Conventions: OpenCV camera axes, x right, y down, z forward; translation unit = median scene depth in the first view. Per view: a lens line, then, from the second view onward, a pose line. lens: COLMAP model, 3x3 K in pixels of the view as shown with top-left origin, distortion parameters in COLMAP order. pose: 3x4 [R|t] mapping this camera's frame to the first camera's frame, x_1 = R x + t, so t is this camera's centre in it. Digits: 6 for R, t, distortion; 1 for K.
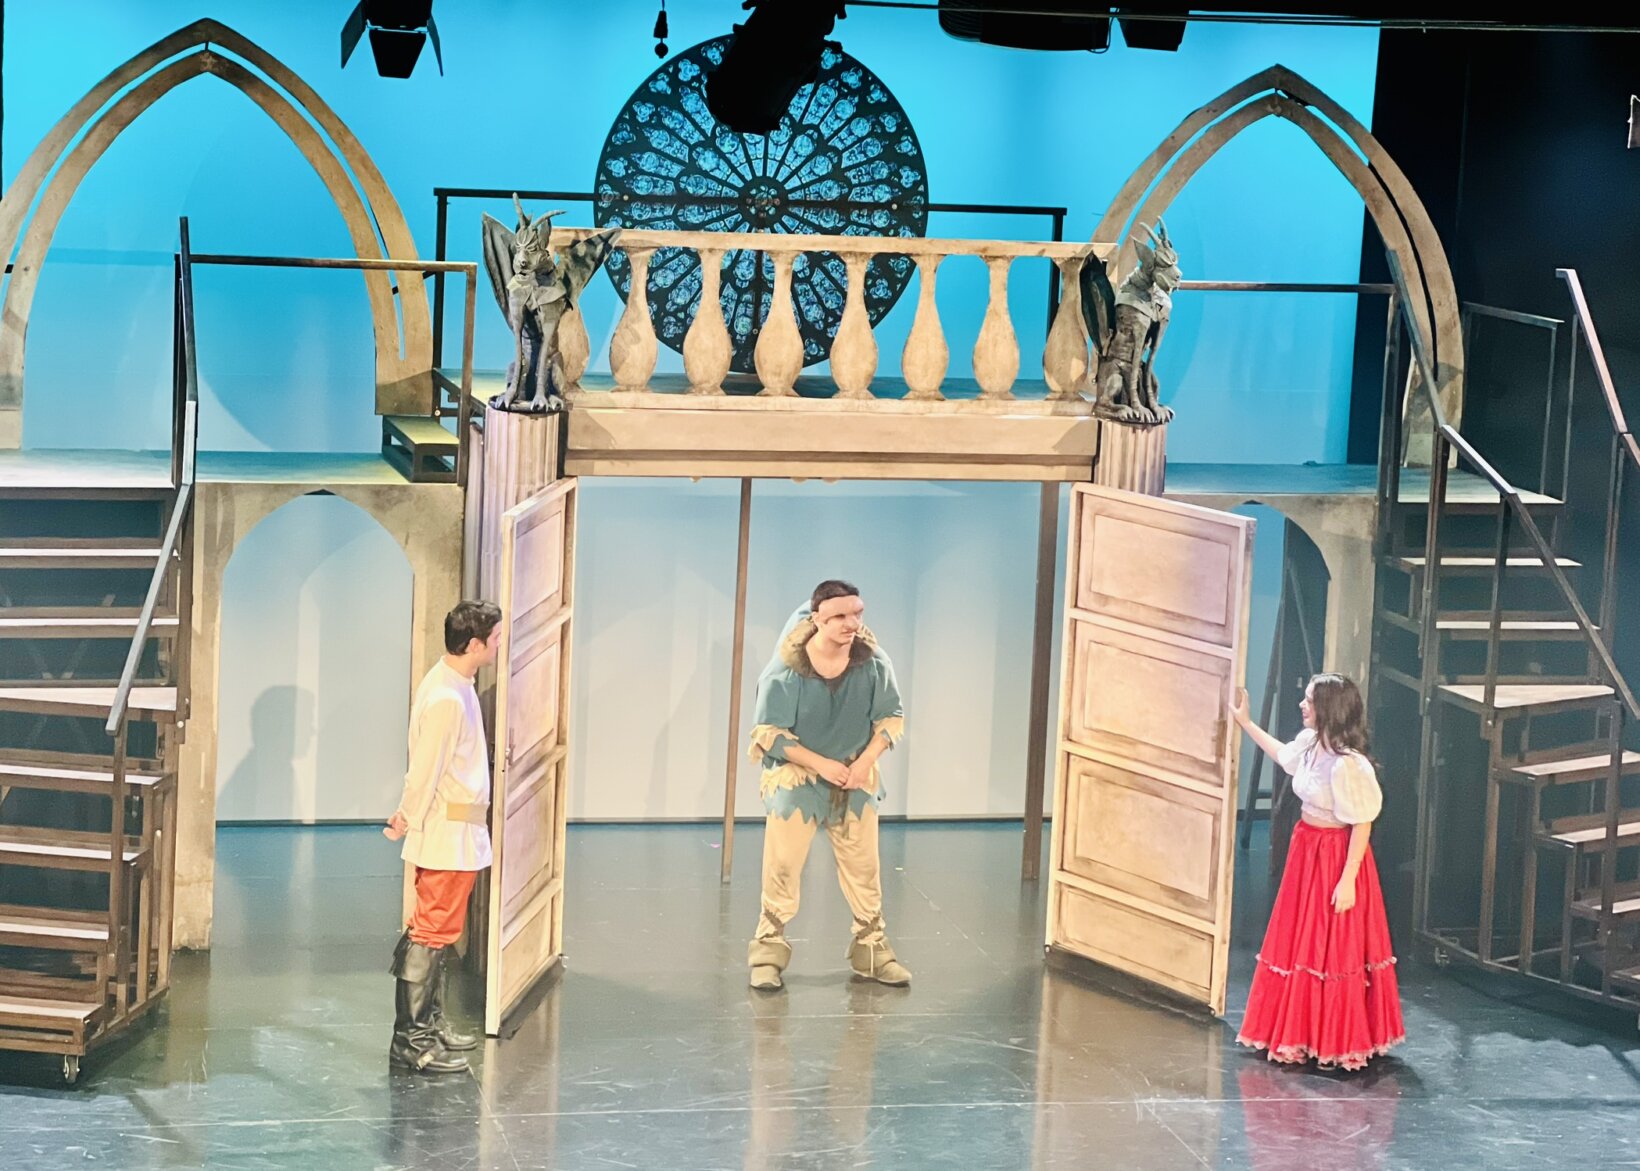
lens RADIAL K [[3874.4, 0, 812.7], [0, 3874.4, 488.3], [0, 0, 1]] dist [-0.365990, 9.429752]
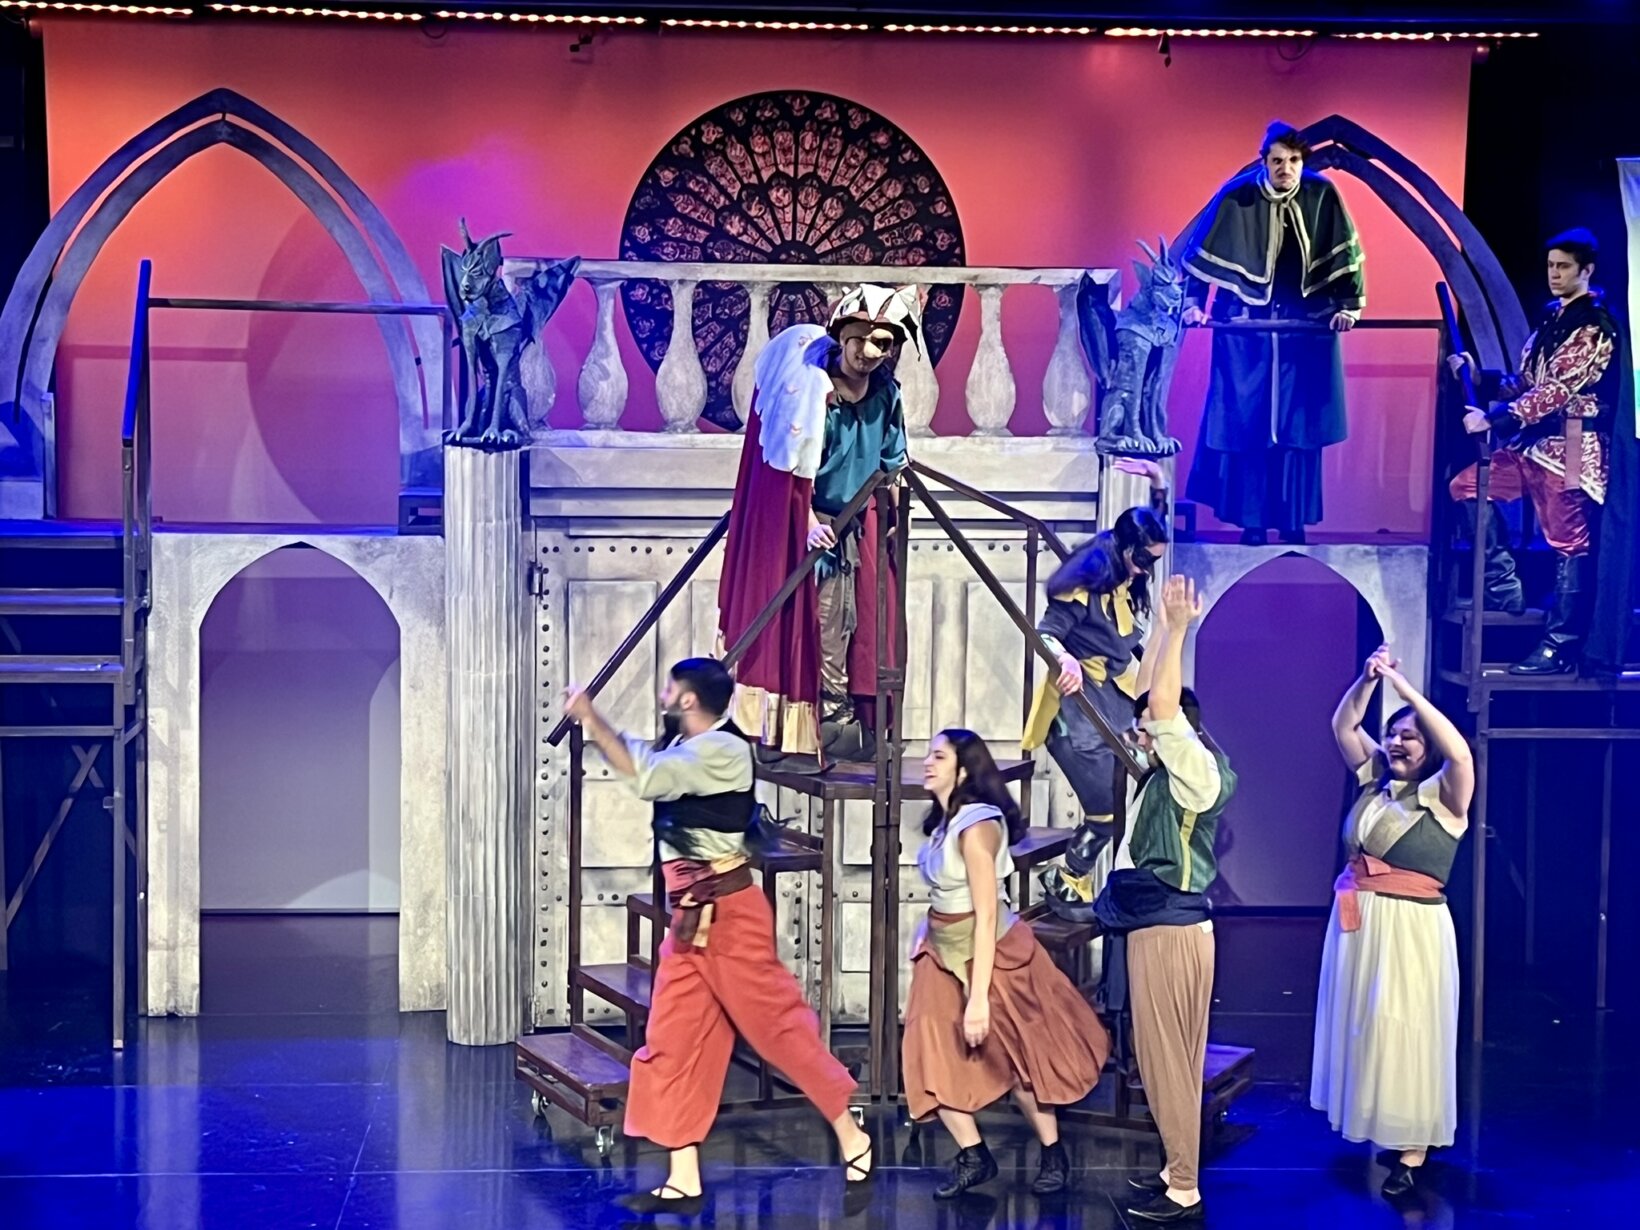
lens RADIAL K [[2991.6, 0, 820.0], [0, 2991.6, 615.0], [0, 0, 1]] dist [0.255589, -1.085619]
pose [[0.988112, -0.019003, -0.152557, 0.113718], [0.010777, 0.998452, -0.054567, 0.059173], [0.153358, 0.052274, 0.986787, 0.256683]]
